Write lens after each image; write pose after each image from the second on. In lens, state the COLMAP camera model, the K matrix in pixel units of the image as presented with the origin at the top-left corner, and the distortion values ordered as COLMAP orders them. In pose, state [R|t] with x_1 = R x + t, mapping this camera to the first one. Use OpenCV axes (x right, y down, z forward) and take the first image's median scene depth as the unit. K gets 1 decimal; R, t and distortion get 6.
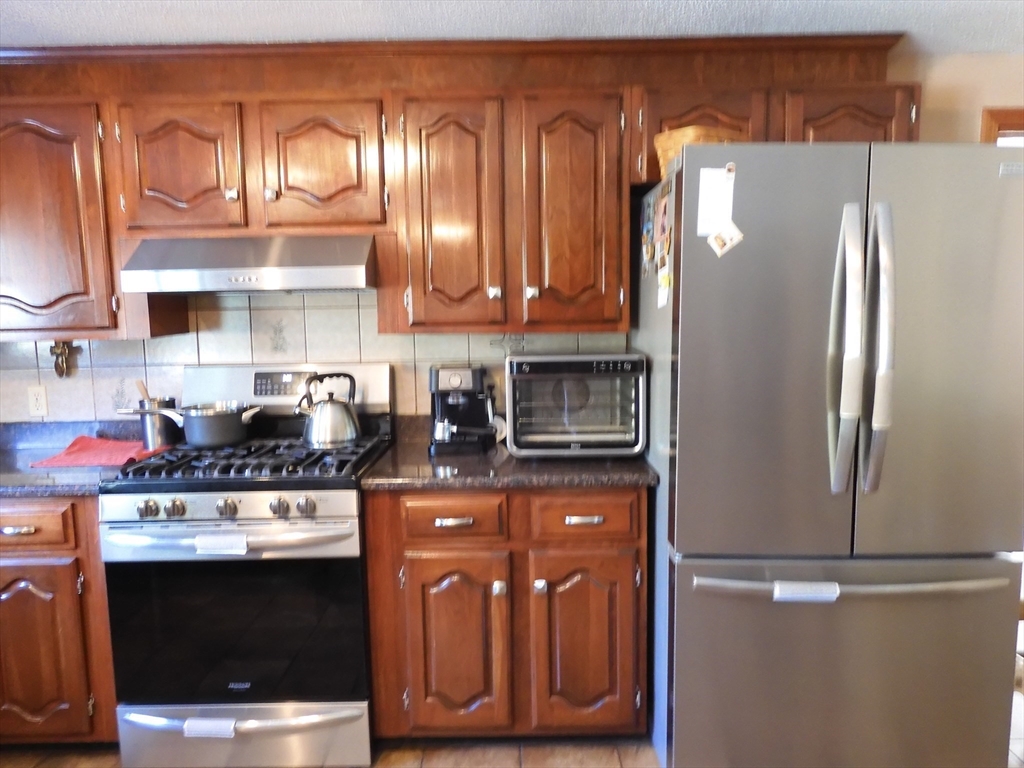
lens RADIAL K [[743.4, 0, 517.0], [0, 743.4, 384.9], [0, 0, 1]] dist [0.006942, -0.004544]
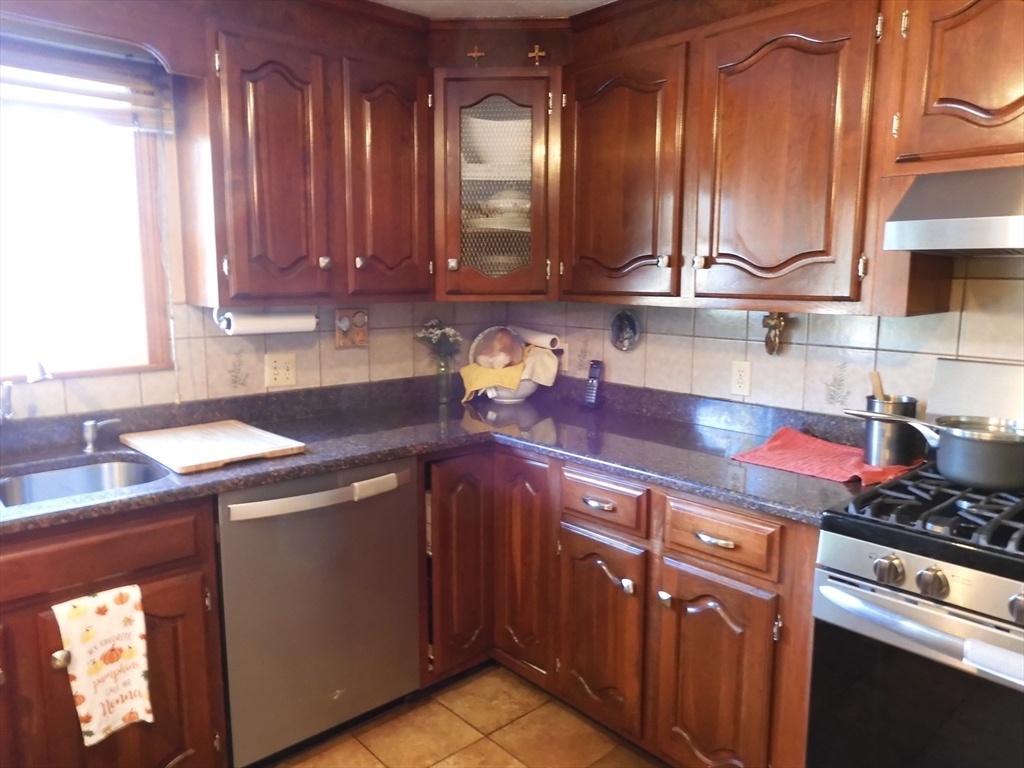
lens RADIAL K [[743.4, 0, 517.0], [0, 743.4, 384.9], [0, 0, 1]] dist [0.006942, -0.004544]
pose [[0.684416, 0.134176, -0.716639, -0.243825], [-0.101499, 0.990883, 0.088588, -0.025394], [0.721992, 0.012107, 0.691796, 0.258167]]
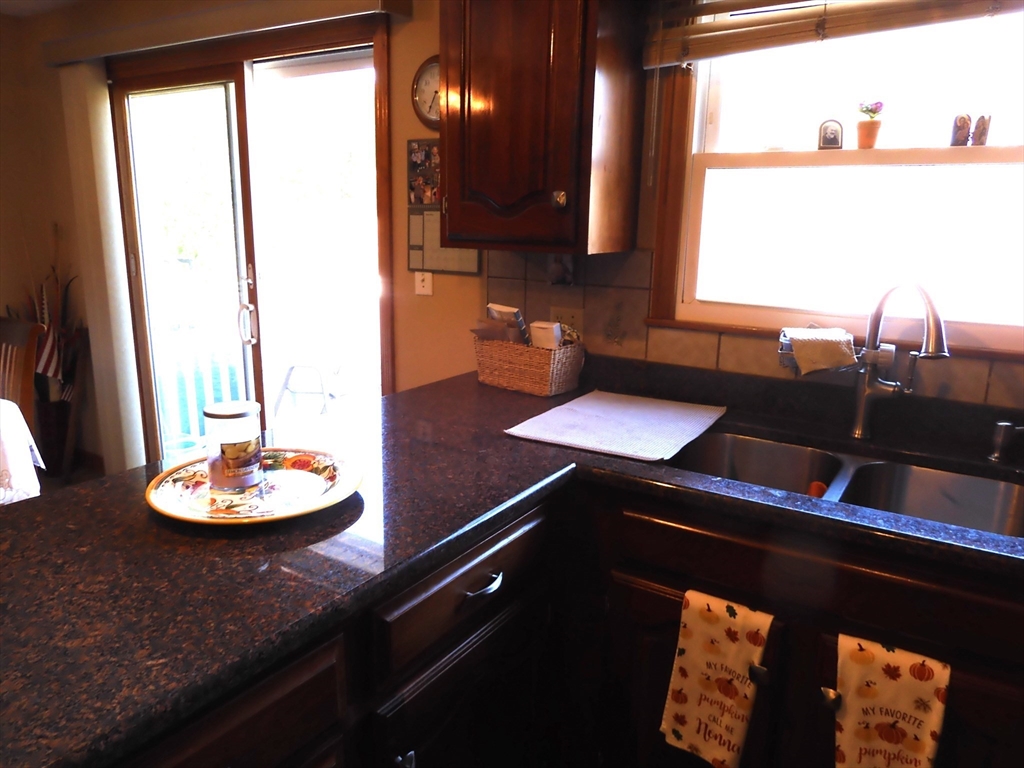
lens RADIAL K [[743.4, 0, 517.0], [0, 743.4, 384.9], [0, 0, 1]] dist [0.006942, -0.004544]
pose [[-0.521244, 0.210613, -0.827011, -0.464743], [-0.101197, 0.946978, 0.304946, -0.041822], [0.847387, 0.242642, -0.472293, 0.449735]]
